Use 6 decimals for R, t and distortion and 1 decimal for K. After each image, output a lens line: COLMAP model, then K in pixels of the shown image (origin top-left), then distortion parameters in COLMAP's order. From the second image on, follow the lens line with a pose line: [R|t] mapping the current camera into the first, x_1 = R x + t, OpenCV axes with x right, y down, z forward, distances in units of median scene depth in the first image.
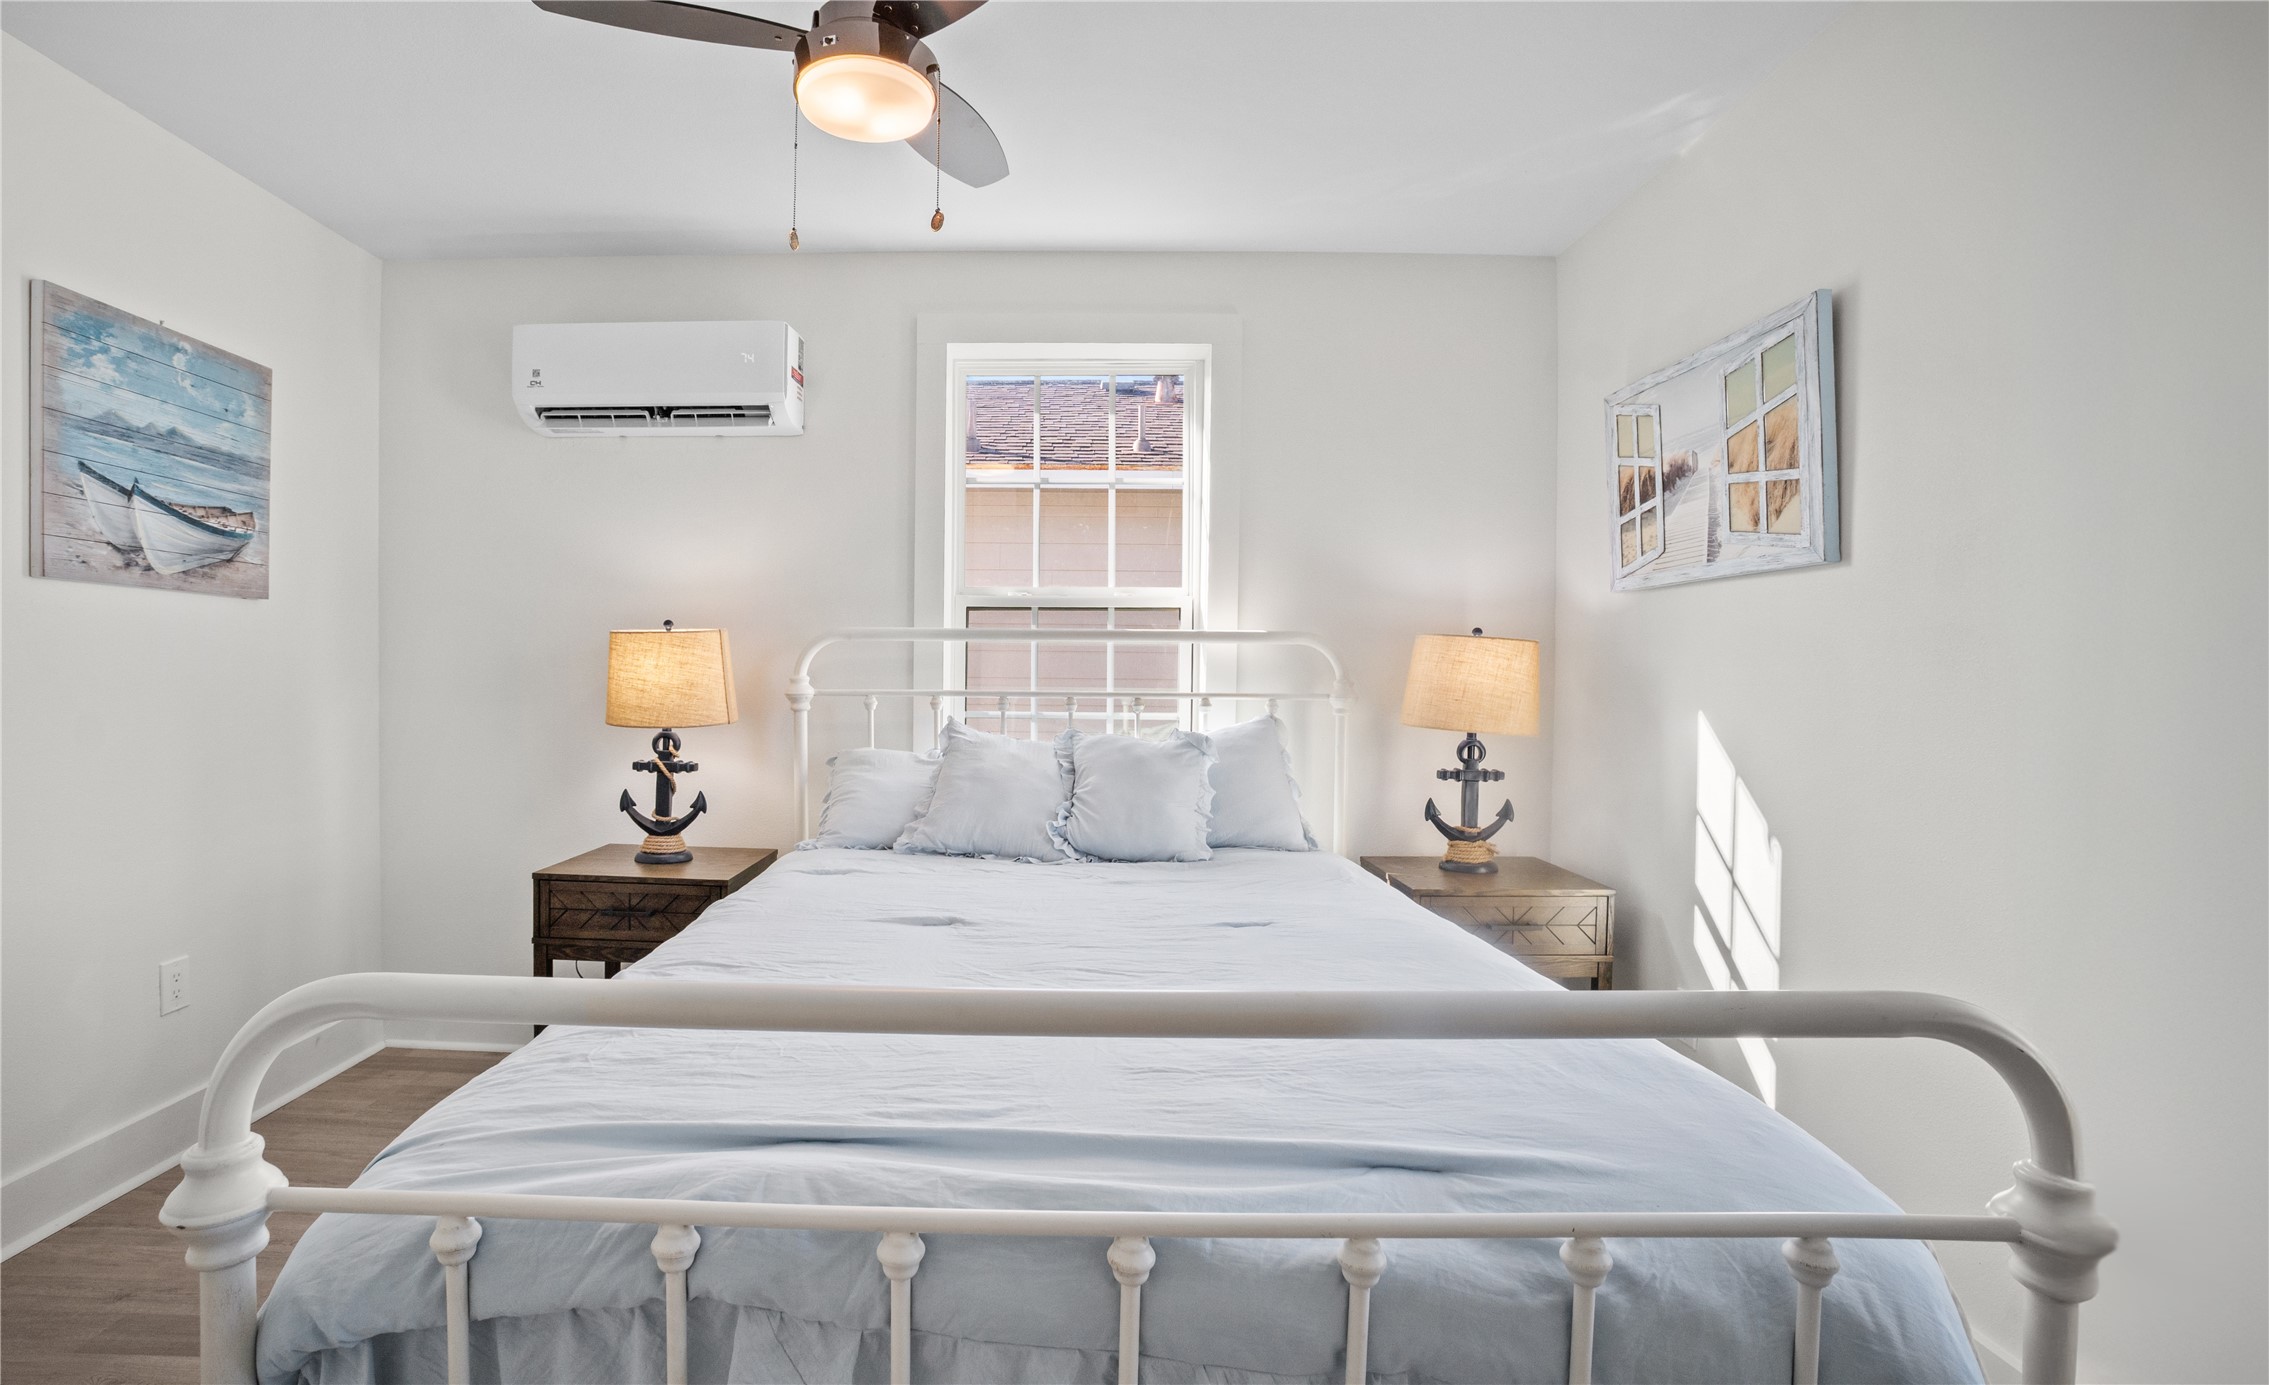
lens RADIAL K [[1031.4, 0, 1026.4], [0, 1031.4, 690.8], [0, 0, 1]] dist [-0.065566, 0.022586]
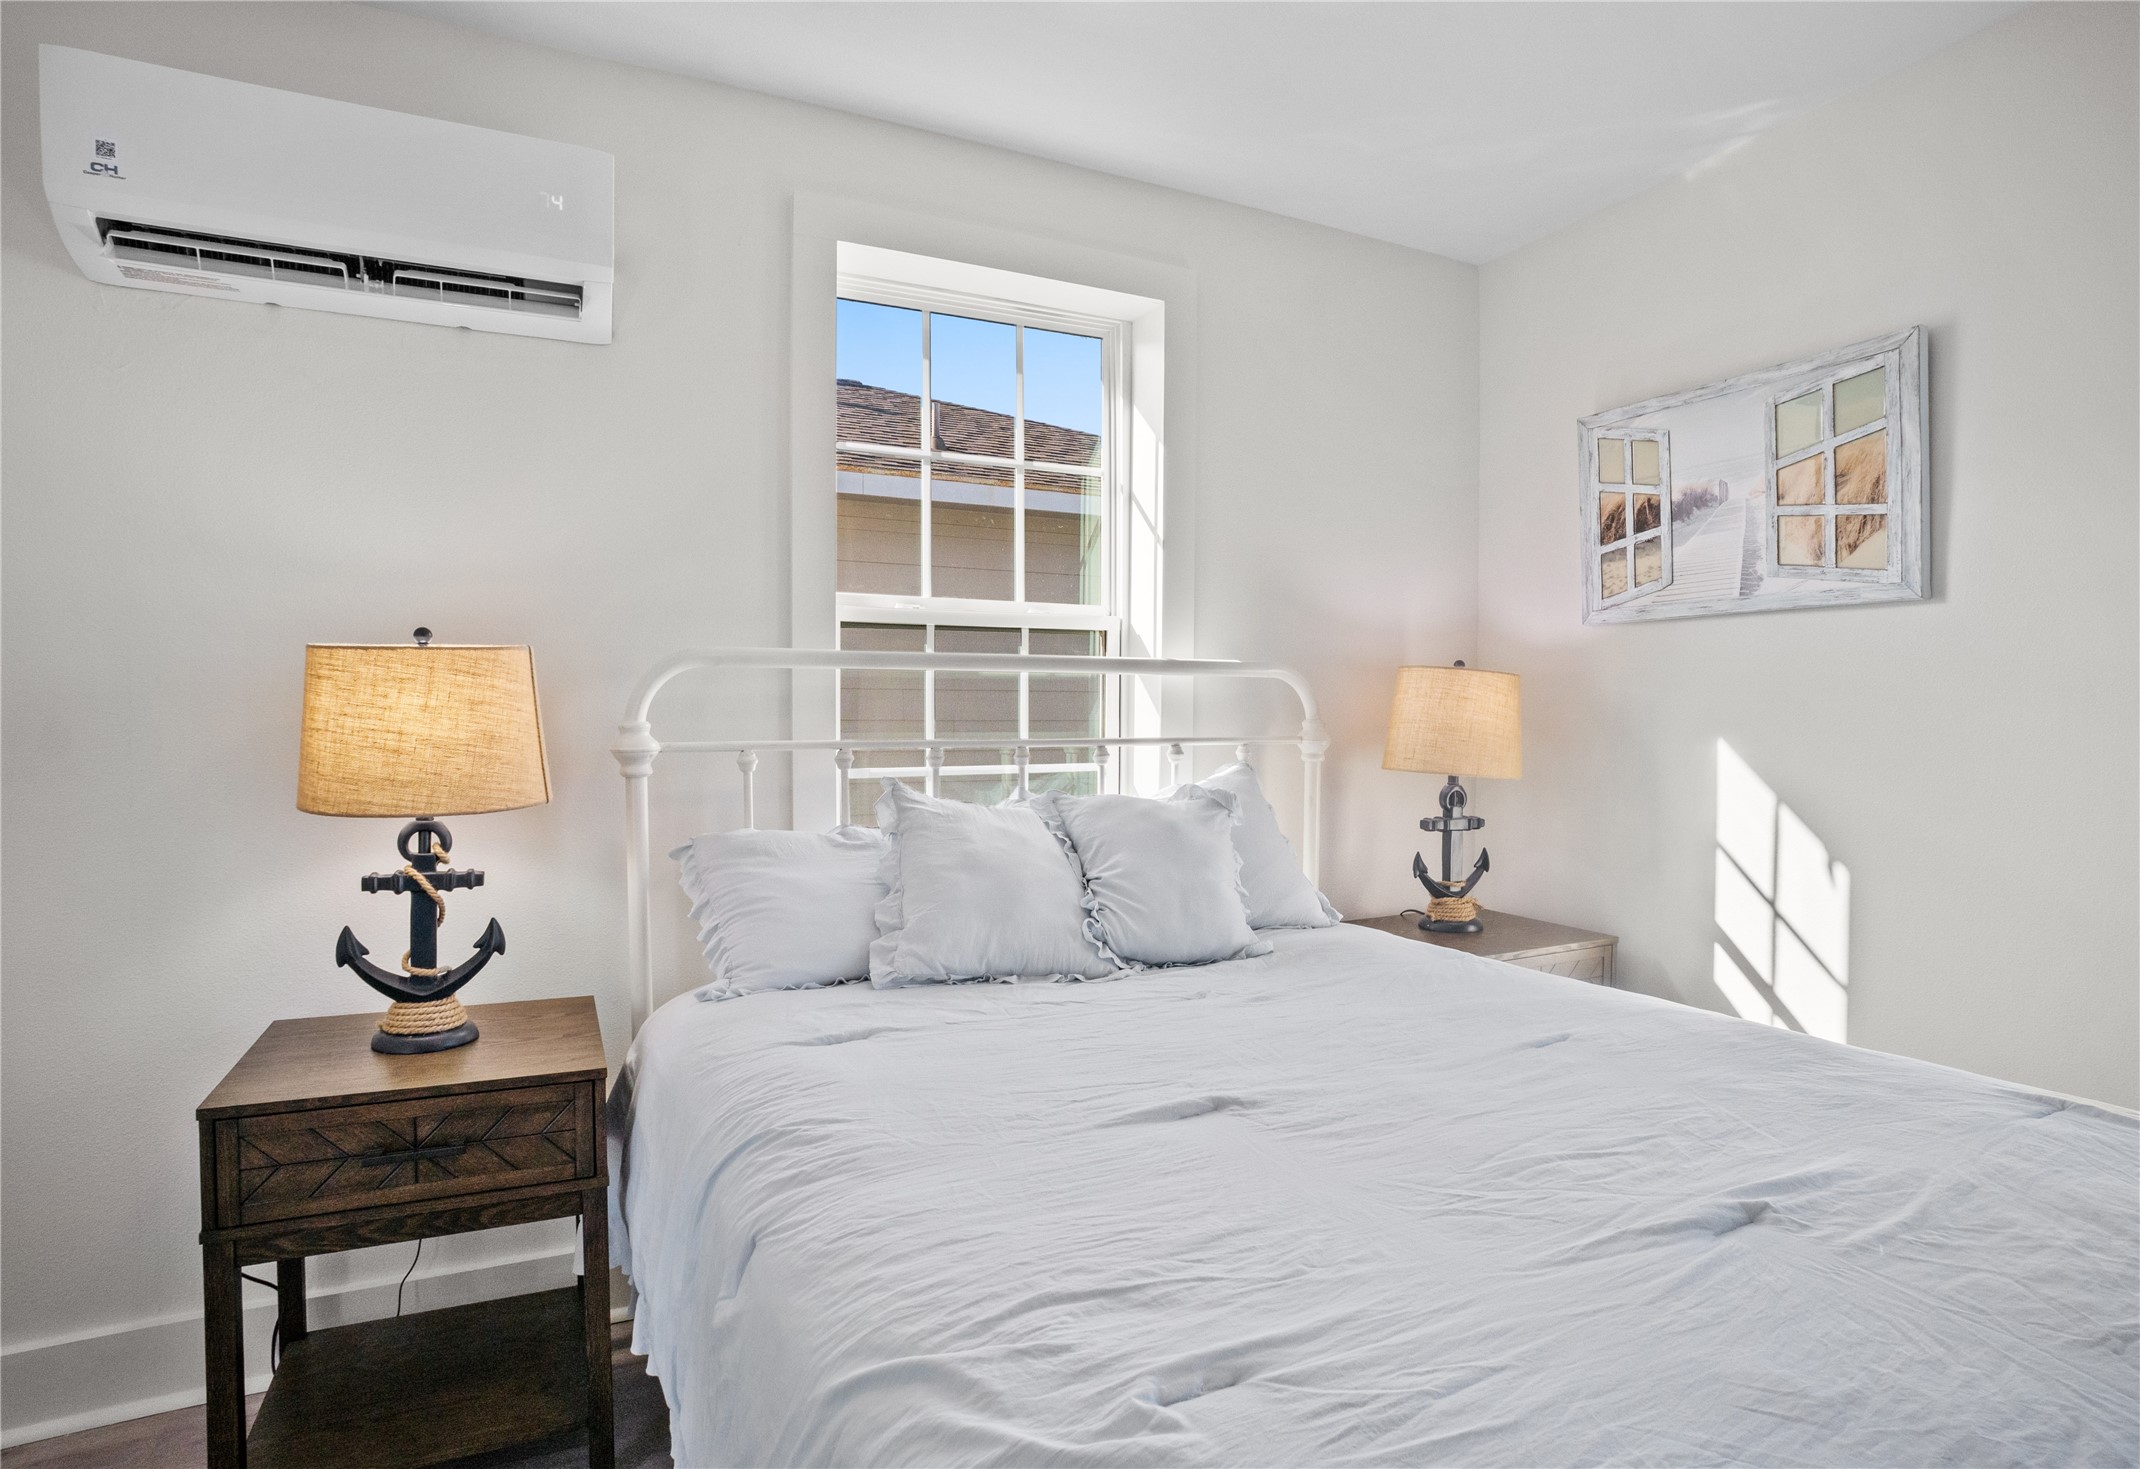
lens RADIAL K [[1110.4, 0, 1057.0], [0, 1110.4, 745.2], [0, 0, 1]] dist [-0.074455, 0.033016]
pose [[0.889278, -0.020883, 0.456889, -0.343884], [0.014479, 0.999742, 0.017512, -0.009355], [-0.457137, -0.008958, 0.889351, 0.319332]]
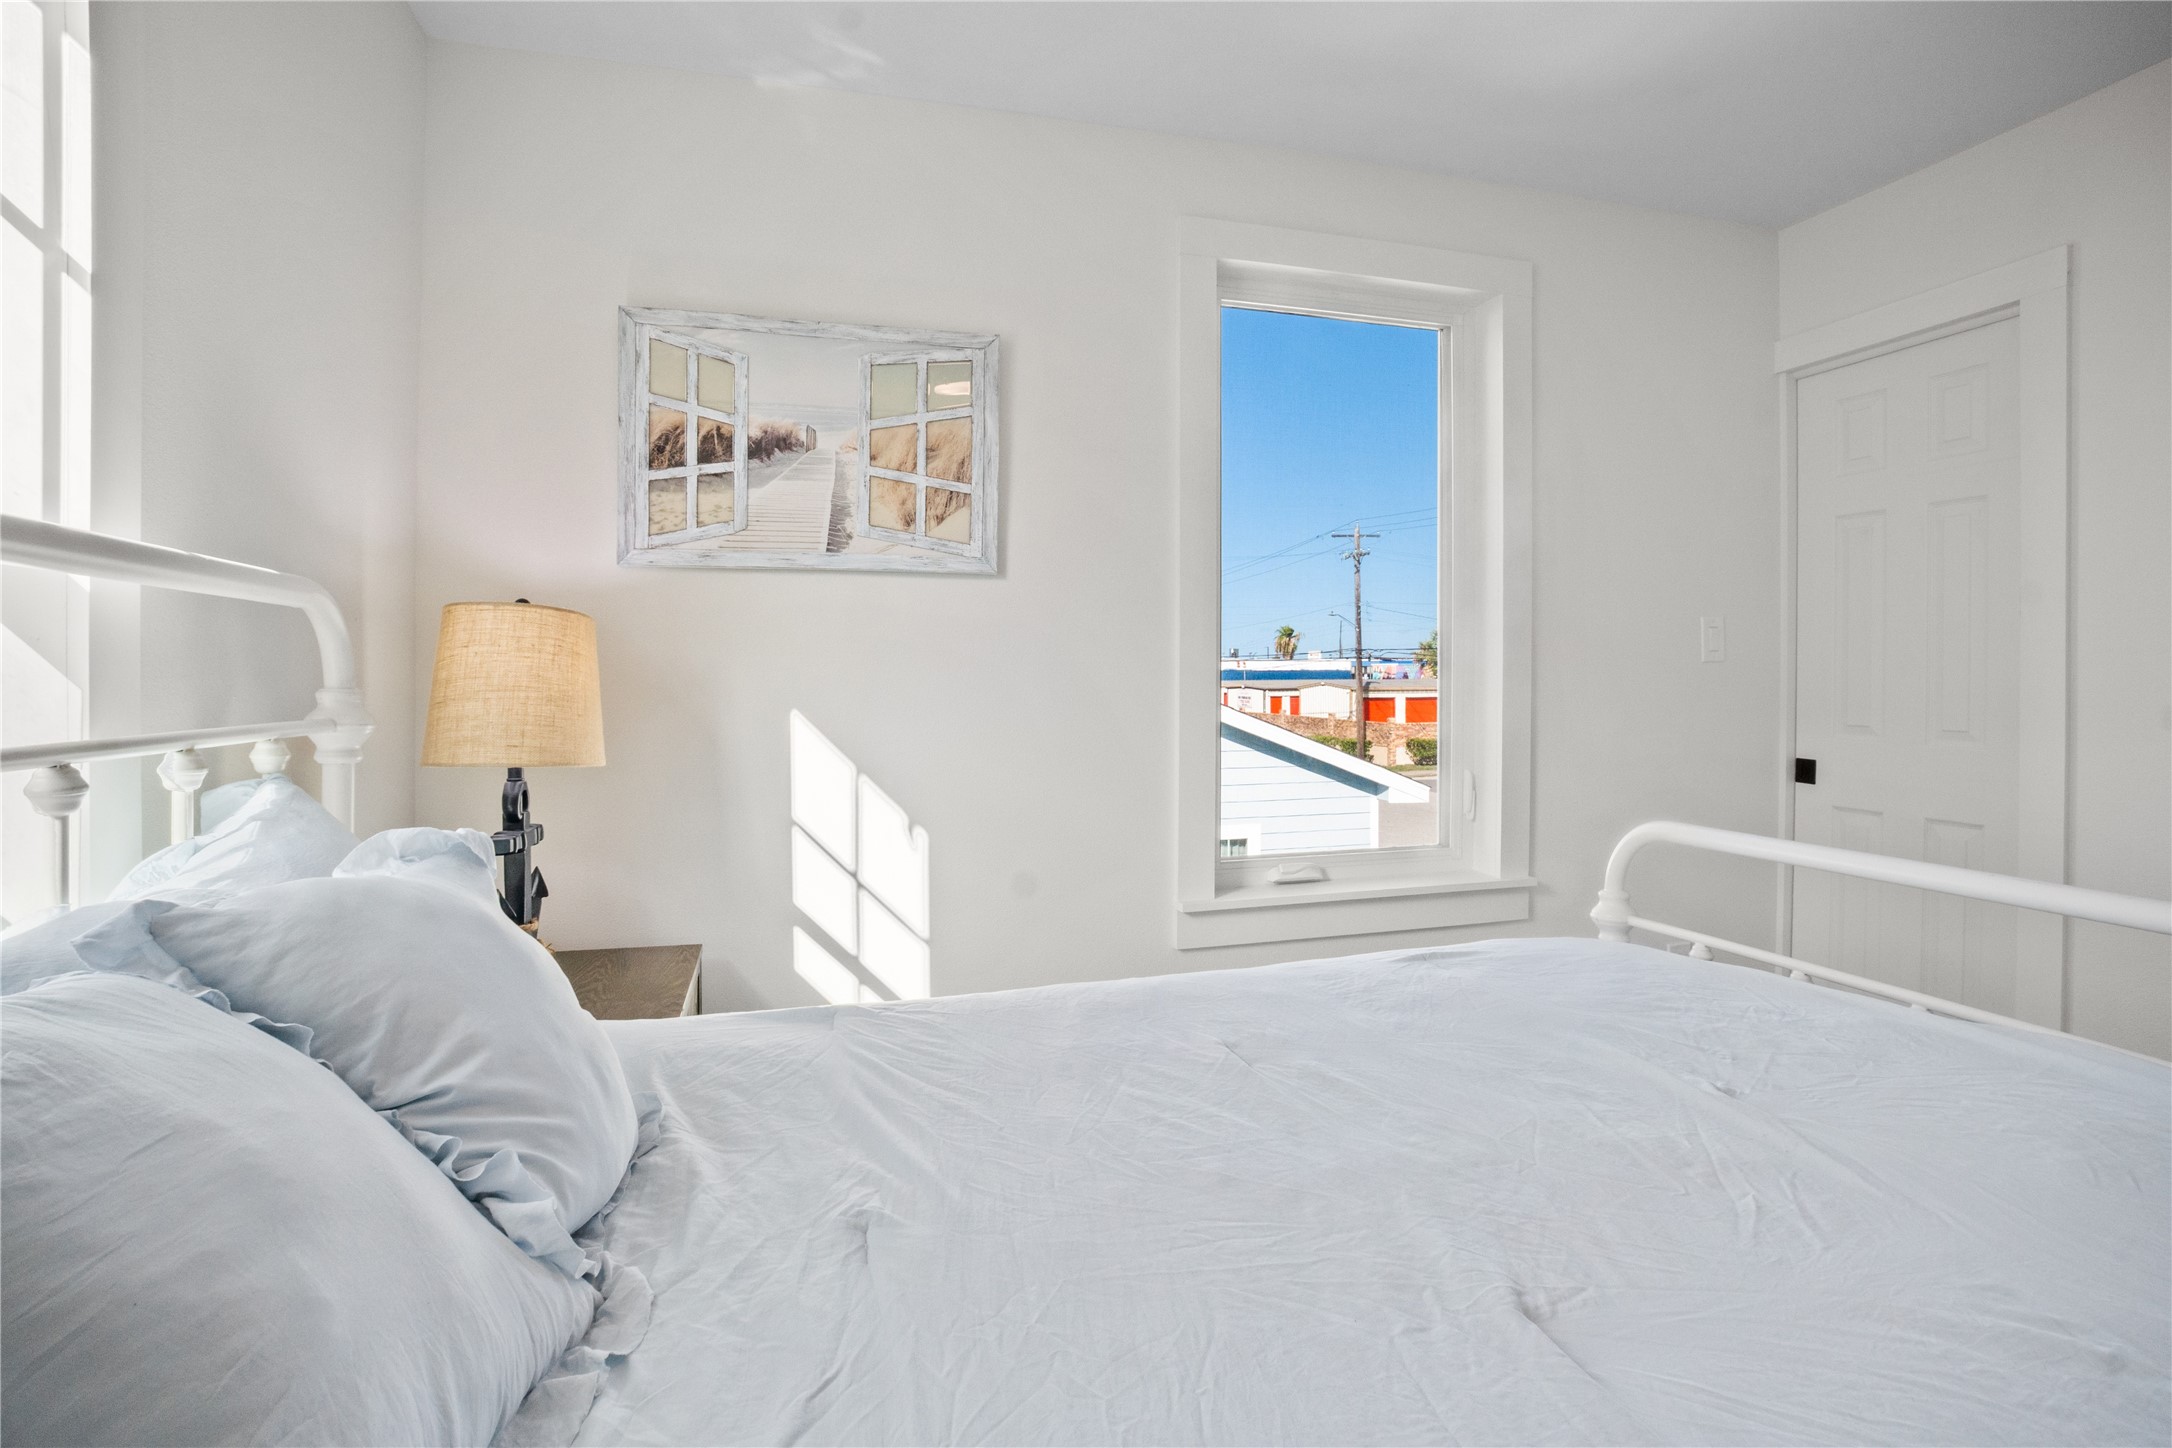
lens RADIAL K [[1071.3, 0, 1083.7], [0, 1071.3, 683.1], [0, 0, 1]] dist [-0.077929, 0.028126]
pose [[-0.297228, -0.015912, 0.954674, -0.290043], [0.012602, 0.999709, 0.020586, -0.020657], [-0.954723, 0.018149, -0.296941, 0.928894]]
